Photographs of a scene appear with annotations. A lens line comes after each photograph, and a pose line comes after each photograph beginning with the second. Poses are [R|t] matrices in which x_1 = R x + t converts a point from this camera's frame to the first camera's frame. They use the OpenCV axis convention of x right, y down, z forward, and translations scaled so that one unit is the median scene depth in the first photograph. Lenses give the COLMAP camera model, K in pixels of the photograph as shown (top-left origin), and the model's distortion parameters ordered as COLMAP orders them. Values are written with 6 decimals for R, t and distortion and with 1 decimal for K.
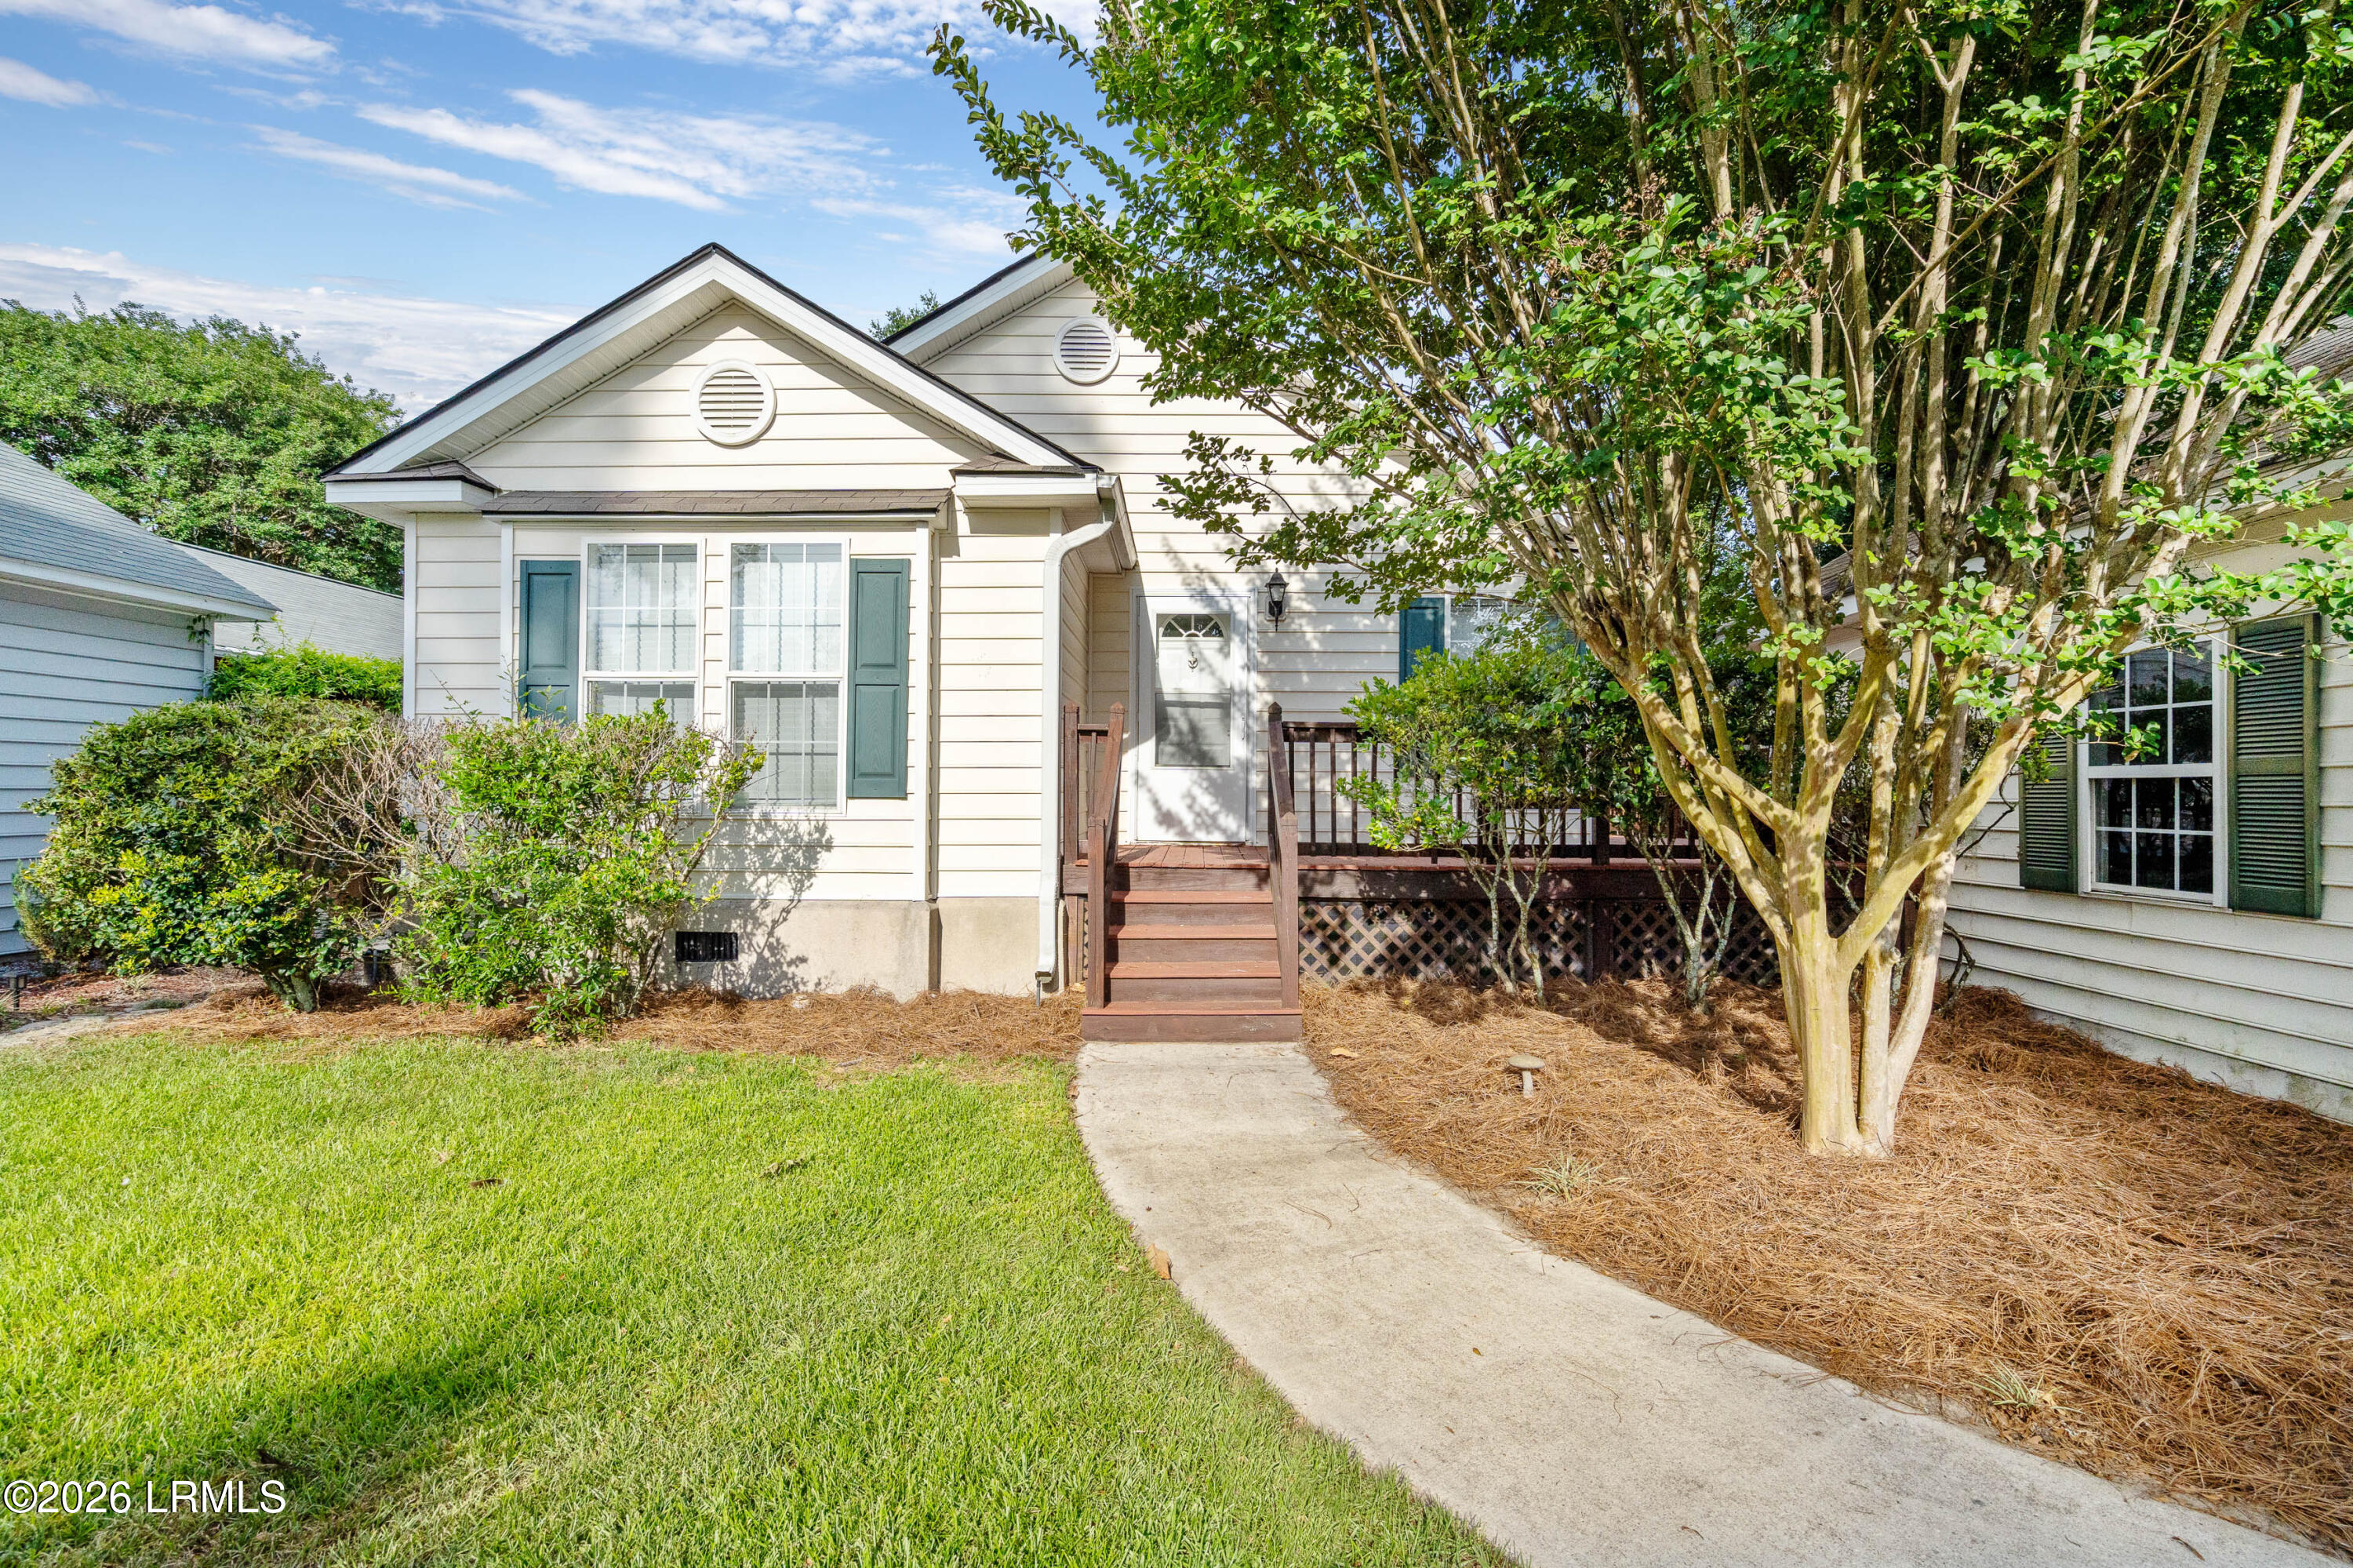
lens RADIAL K [[1068.4, 0, 1168.9], [0, 1068.4, 785.8], [0, 0, 1]] dist [-0.002727, -0.000307]
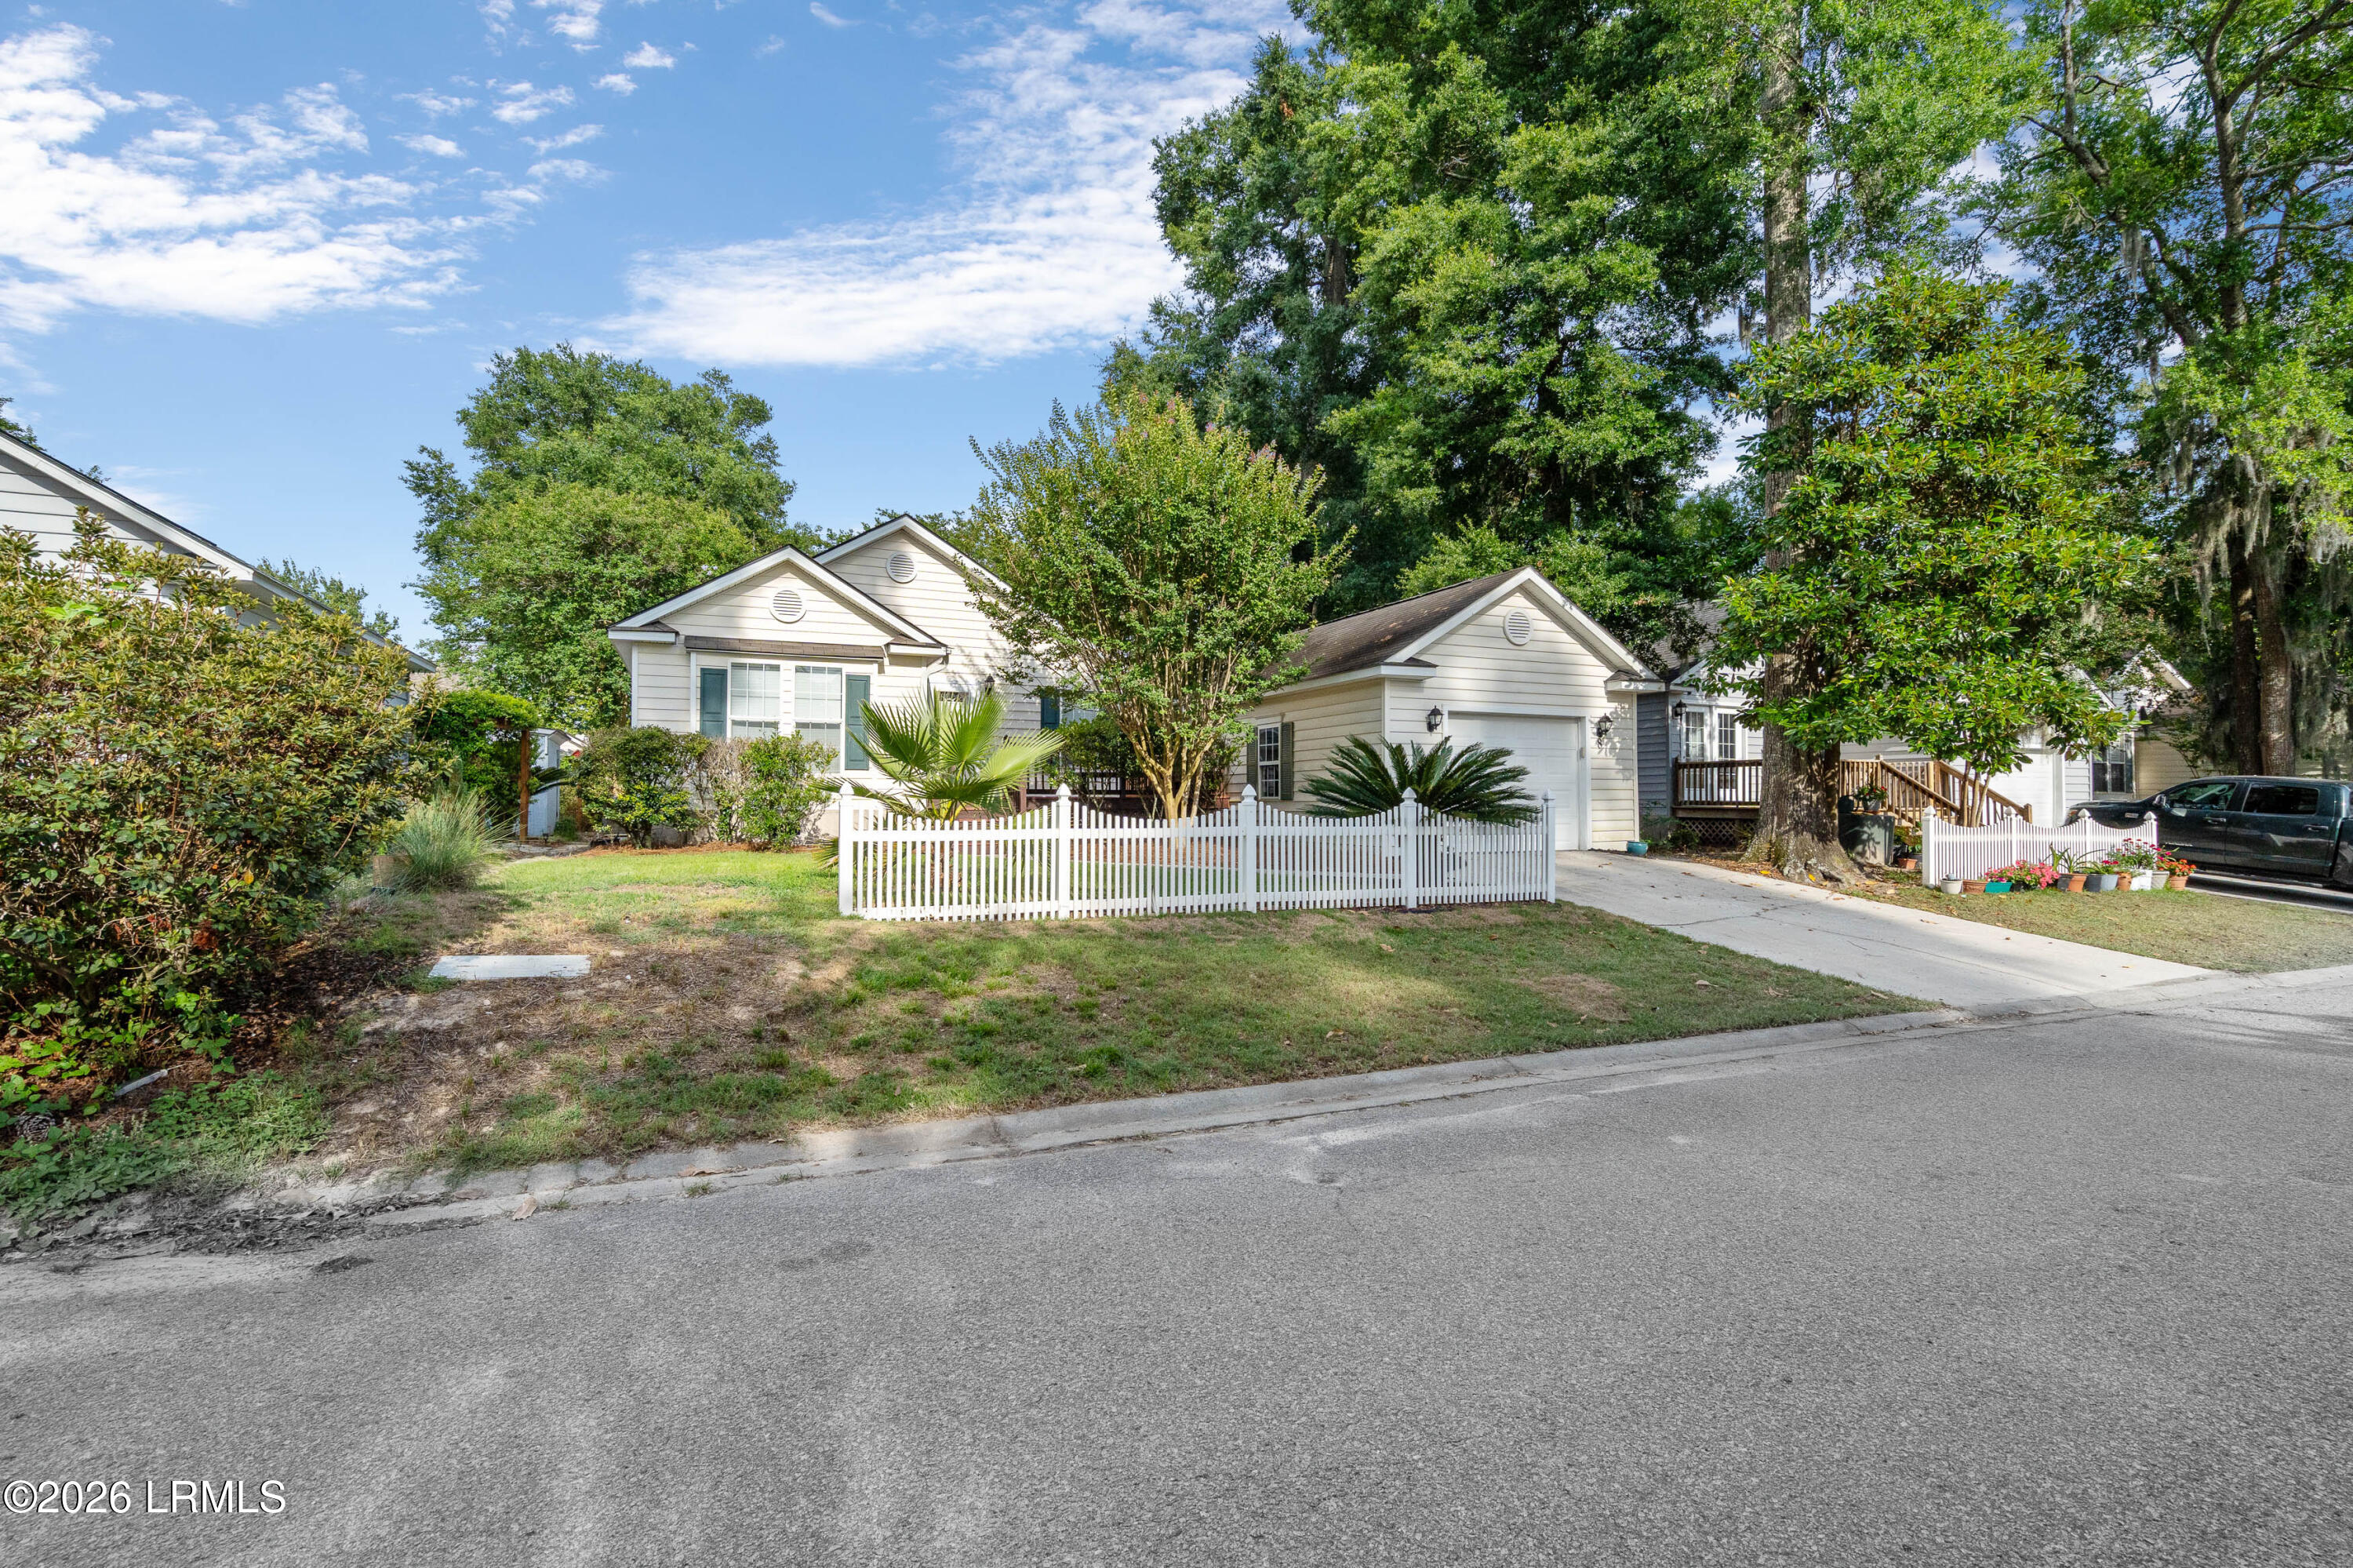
lens RADIAL K [[1068.4, 0, 1172.8], [0, 1068.4, 792.5], [0, 0, 1]] dist [-0.002727, -0.000307]
pose [[0.906333, 0.003028, 0.422553, -0.659303], [-0.002154, 0.999994, -0.002547, 0.069751], [-0.422559, 0.001399, 0.906334, -1.593510]]
